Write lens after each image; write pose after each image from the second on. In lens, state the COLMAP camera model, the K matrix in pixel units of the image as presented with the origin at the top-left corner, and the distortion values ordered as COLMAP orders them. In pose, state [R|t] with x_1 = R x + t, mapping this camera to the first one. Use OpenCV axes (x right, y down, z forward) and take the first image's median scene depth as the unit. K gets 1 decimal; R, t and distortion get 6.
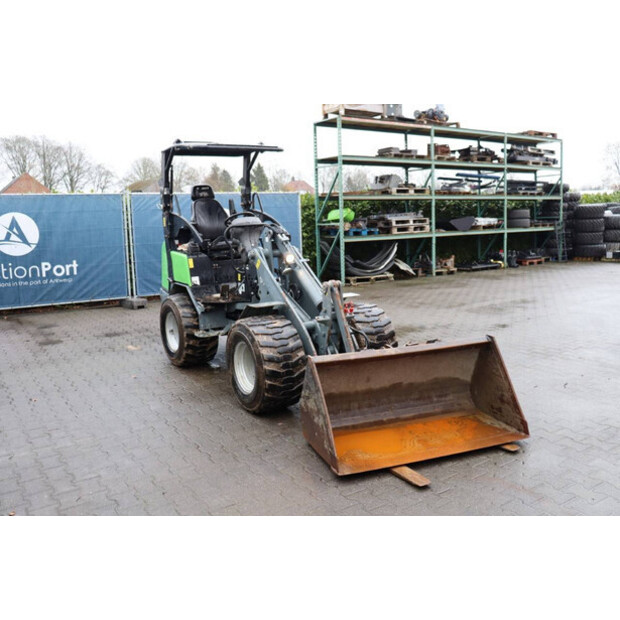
lens RADIAL K [[603.1, 0, 313.1], [0, 603.1, 306.0], [0, 0, 1]] dist [-0.091742, 0.000000]
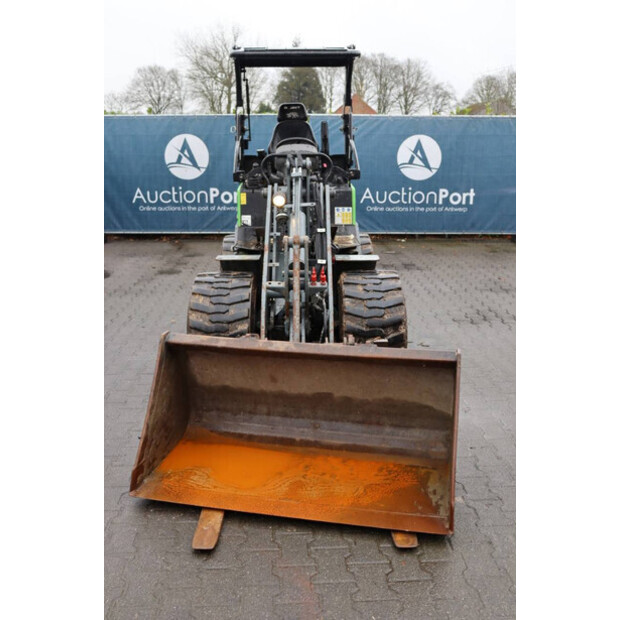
lens RADIAL K [[652.4, 0, 310.2], [0, 652.4, 316.3], [0, 0, 1]] dist [-0.079924, 0.000000]
pose [[0.832114, 0.159482, -0.531180, 0.489815], [-0.099298, 0.985128, 0.140222, -0.058743], [0.545643, -0.063935, 0.835575, 0.358816]]
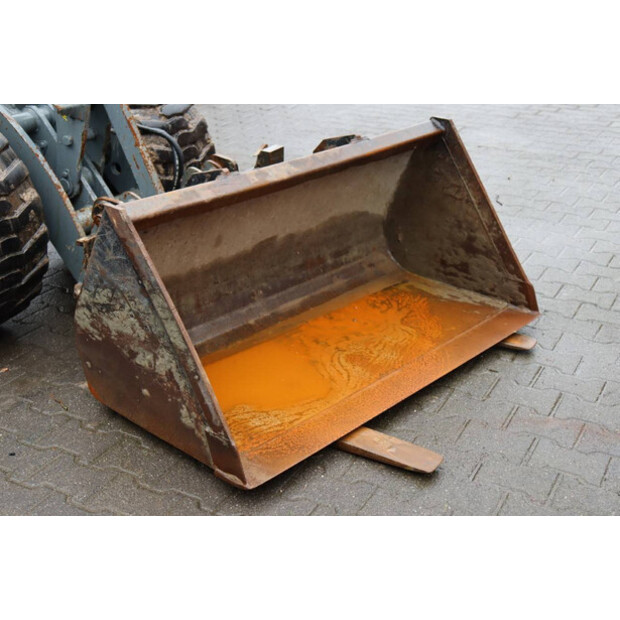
lens RADIAL K [[914.3, 0, 311.1], [0, 914.3, 306.7], [0, 0, 1]] dist [0.120028, 0.000000]
pose [[0.886980, -0.159143, 0.433520, -0.135495], [0.046858, 0.964916, 0.258343, -0.000481], [-0.459423, -0.208831, 0.863319, 0.358339]]
